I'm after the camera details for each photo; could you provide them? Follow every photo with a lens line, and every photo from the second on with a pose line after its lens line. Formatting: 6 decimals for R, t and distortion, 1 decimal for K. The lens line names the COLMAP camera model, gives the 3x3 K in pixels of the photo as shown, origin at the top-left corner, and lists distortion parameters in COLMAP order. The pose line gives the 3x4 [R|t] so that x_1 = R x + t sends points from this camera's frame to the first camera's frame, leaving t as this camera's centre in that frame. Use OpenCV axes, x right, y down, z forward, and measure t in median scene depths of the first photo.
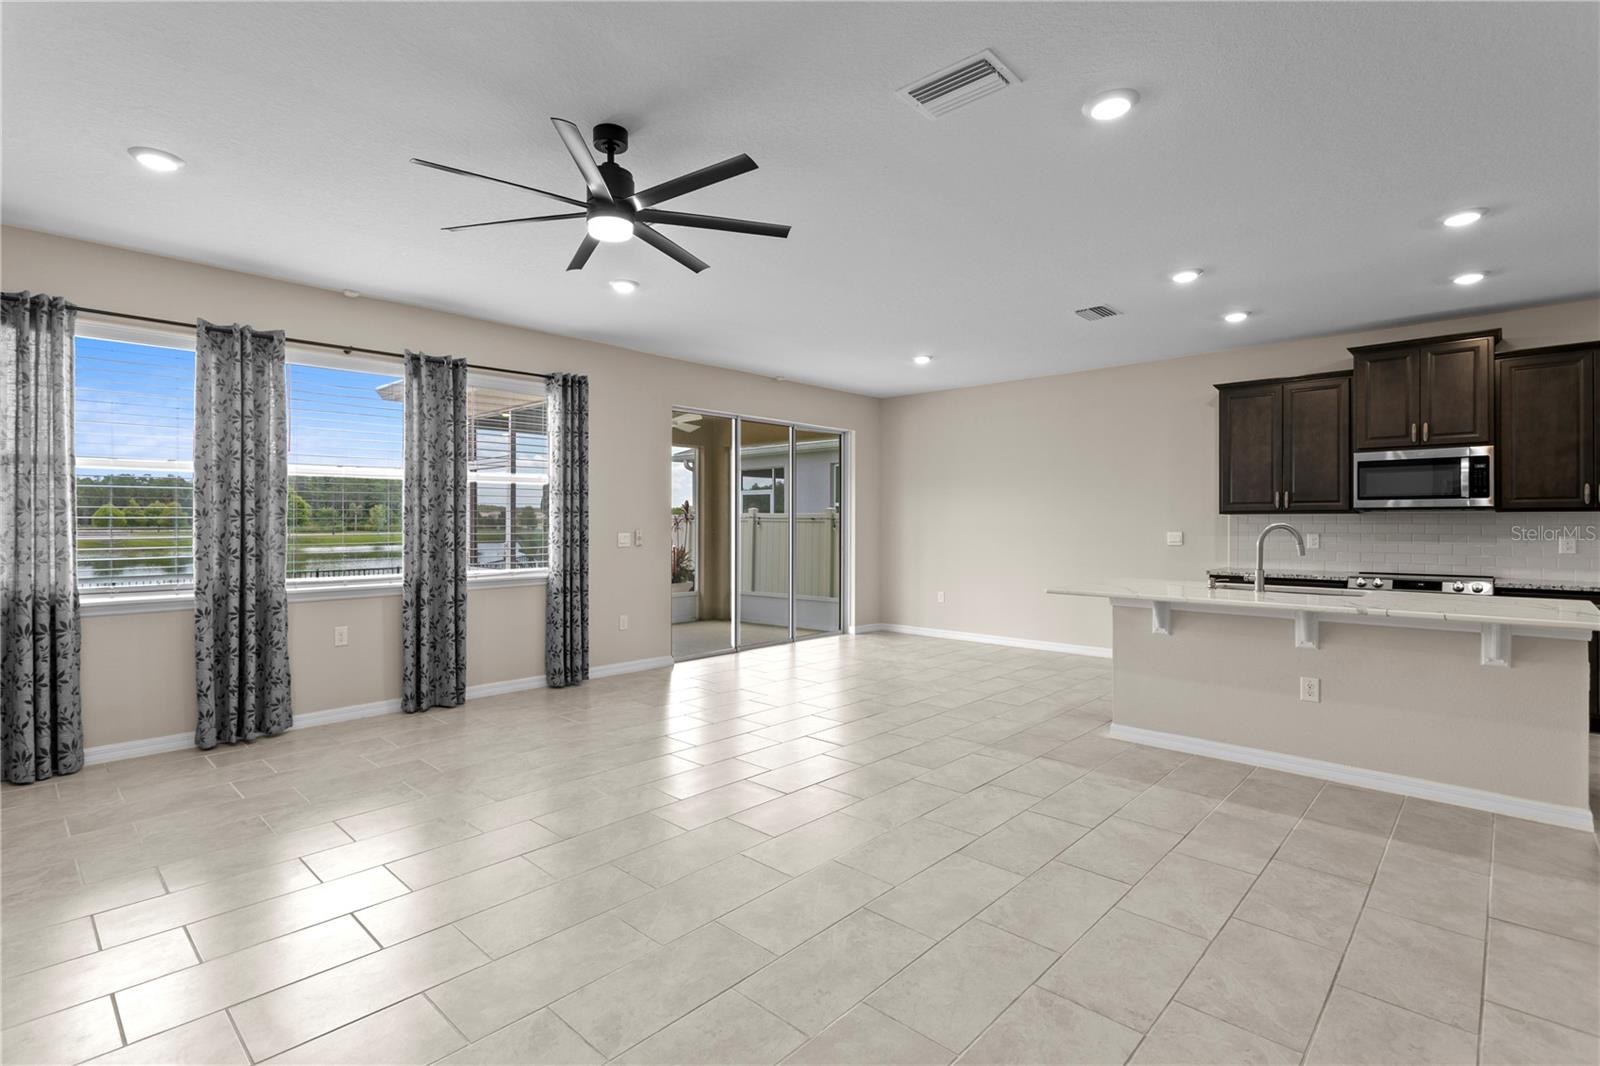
lens RADIAL K [[762.9, 0, 775.4], [0, 762.9, 521.7], [0, 0, 1]] dist [-0.001700, 0.002754]
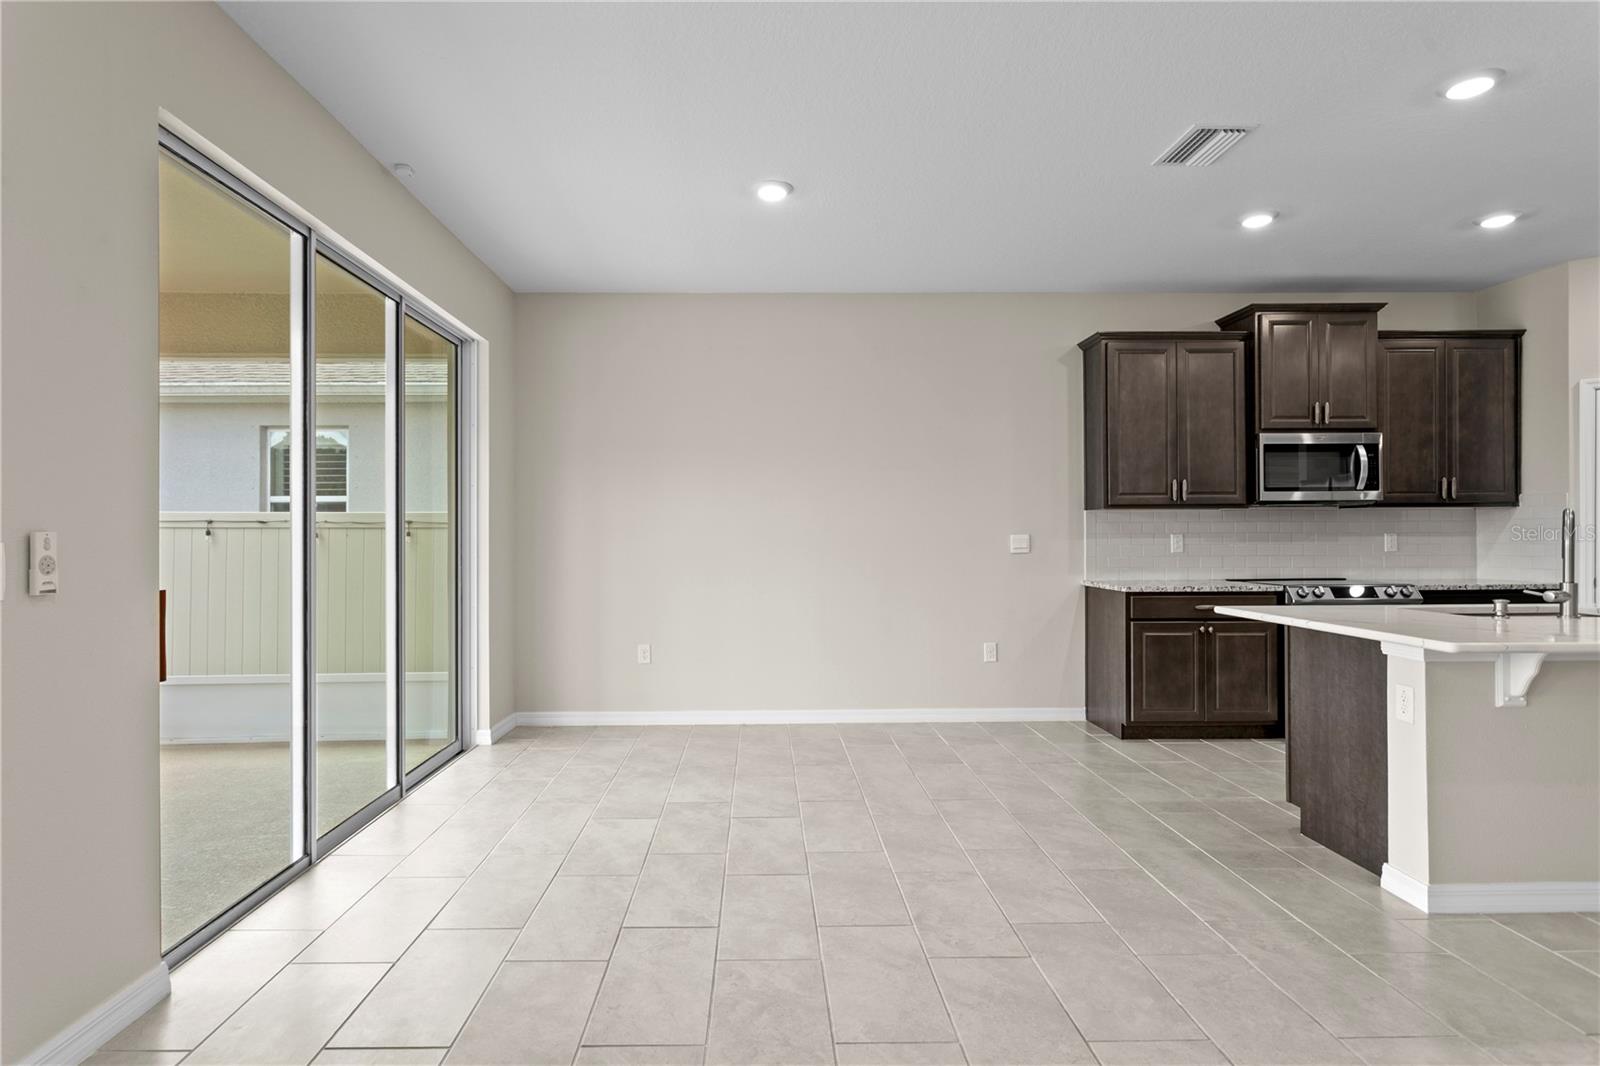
lens RADIAL K [[831.7, 0, 772.7], [0, 831.7, 535.9], [0, 0, 1]] dist [-0.006137, 0.002949]
pose [[0.710412, -0.004364, 0.703773, -0.244719], [0.005178, 0.999986, 0.000974, 0.016267], [-0.703767, 0.002952, 0.710424, 0.774911]]
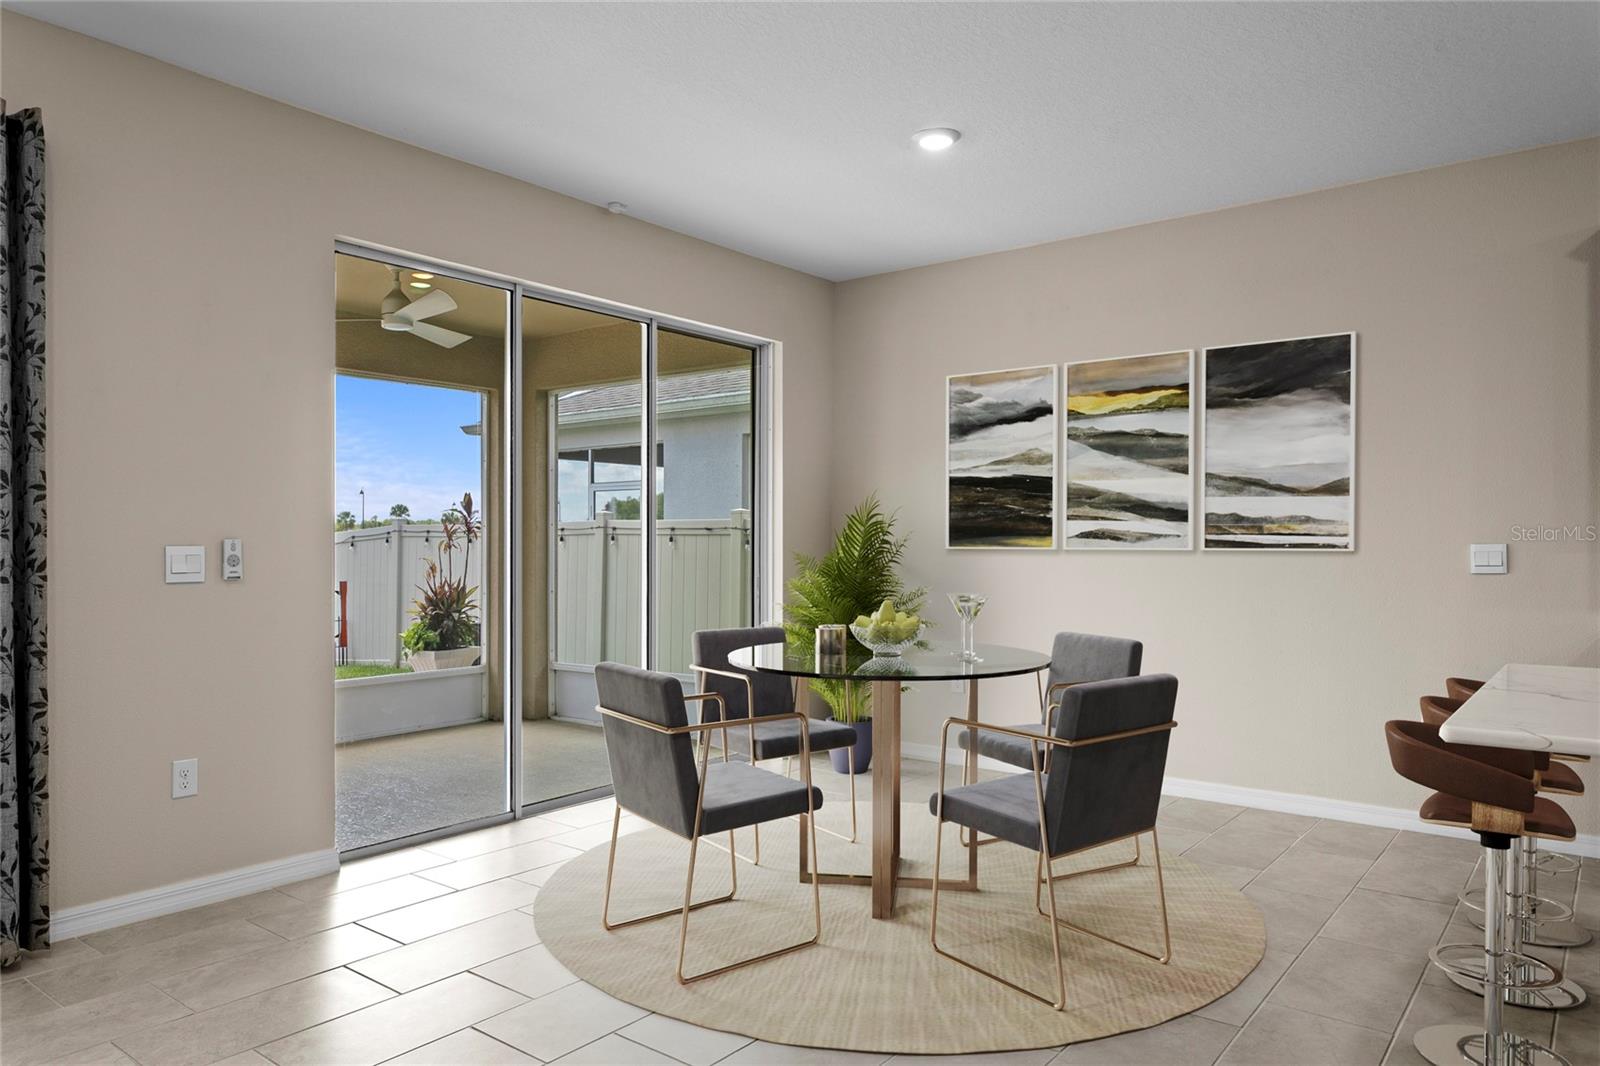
lens RADIAL K [[1064.8, 0, 783.4], [0, 1064.8, 539.7], [0, 0, 1]] dist [-0.006100, -0.007355]
pose [[0.995009, -0.000286, 0.099786, 0.059327], [0.000713, 0.999991, -0.004238, 0.016819], [-0.099783, 0.004288, 0.995000, 0.521247]]
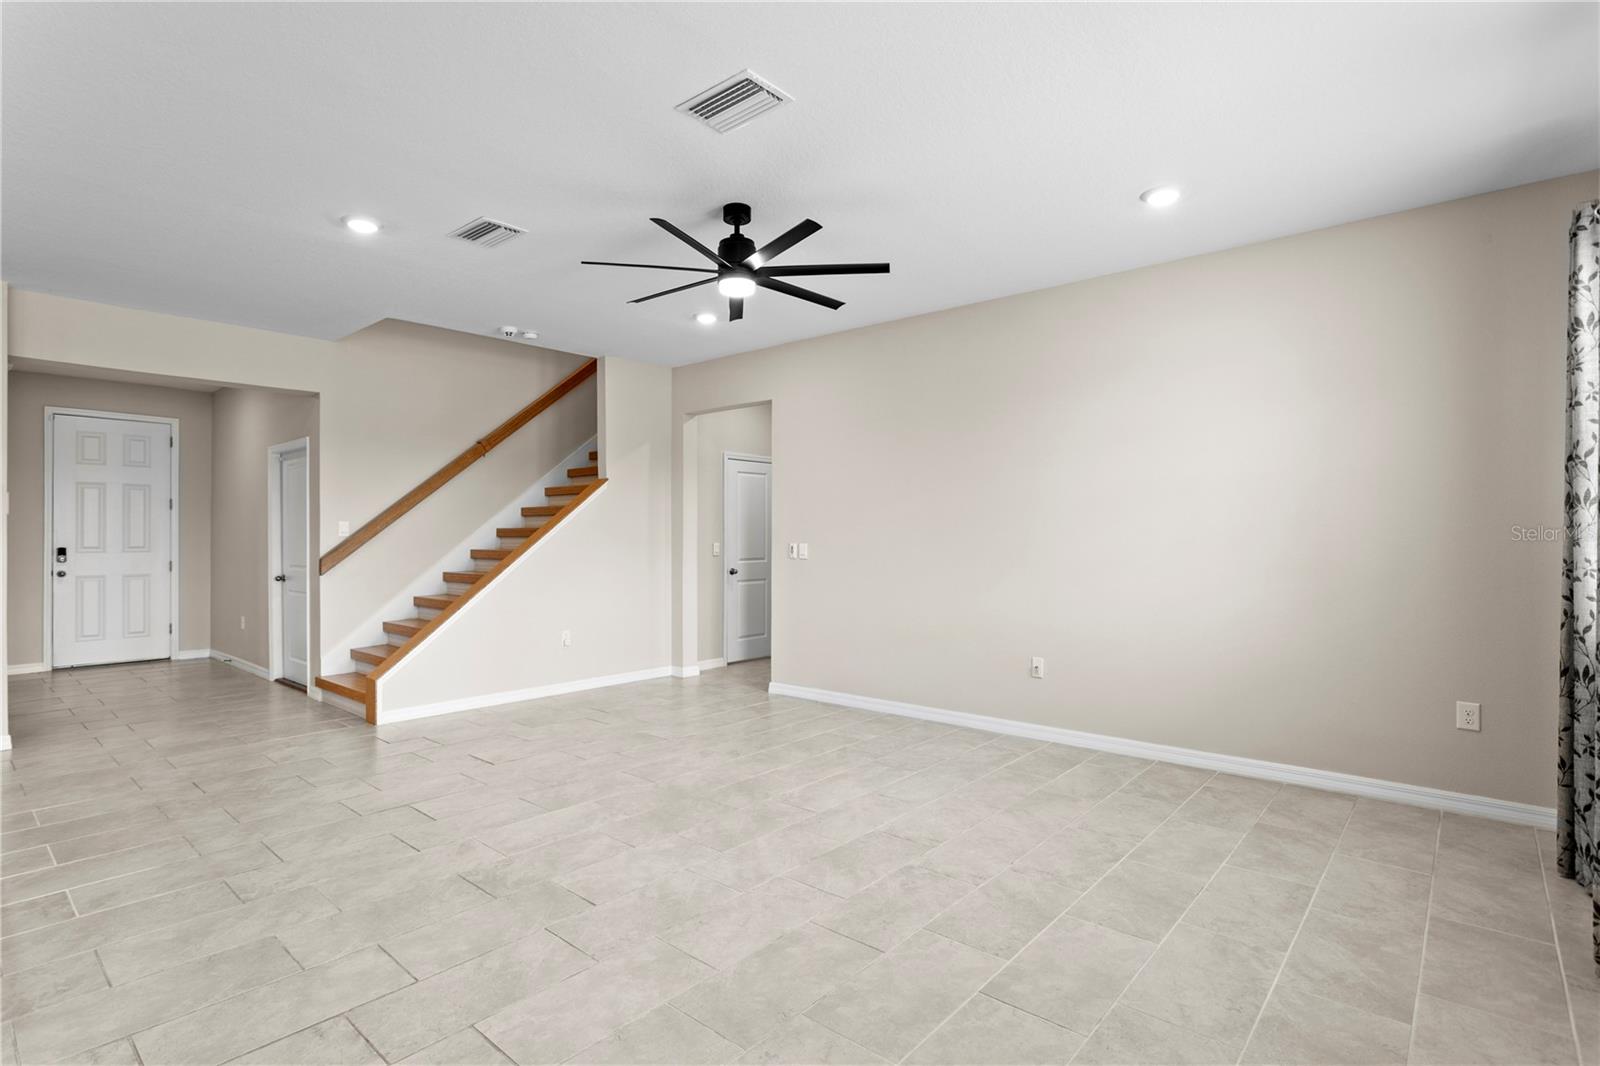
lens RADIAL K [[787.5, 0, 765.0], [0, 787.5, 527.4], [0, 0, 1]] dist [-0.018128, 0.008065]
pose [[-0.999639, 0.000648, -0.026875, -0.121895], [0.000912, 0.999951, -0.009834, 0.006760], [0.026867, -0.009855, -0.999590, 1.211390]]
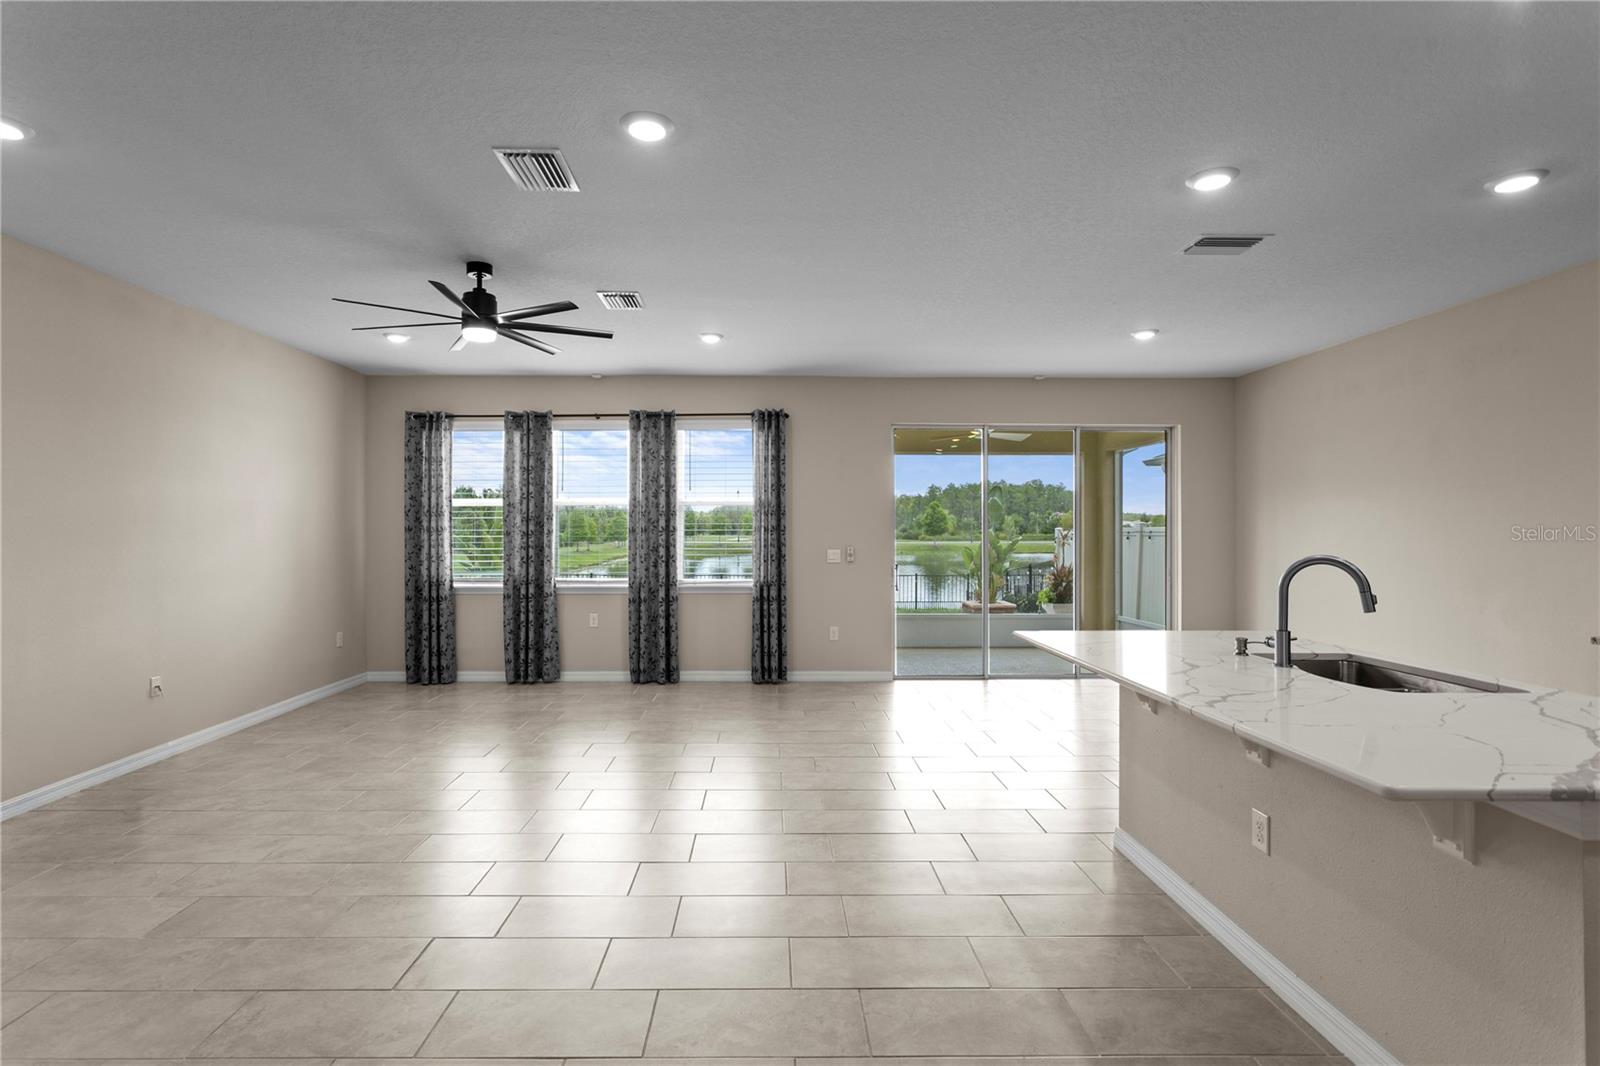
lens RADIAL K [[787.5, 0, 770.8], [0, 787.5, 525.5], [0, 0, 1]] dist [-0.018128, 0.008065]
pose [[0.695554, -0.004137, -0.718462, 0.636525], [-0.000278, 0.999982, -0.006027, -0.014549], [0.718473, 0.004391, 0.695541, 0.206306]]
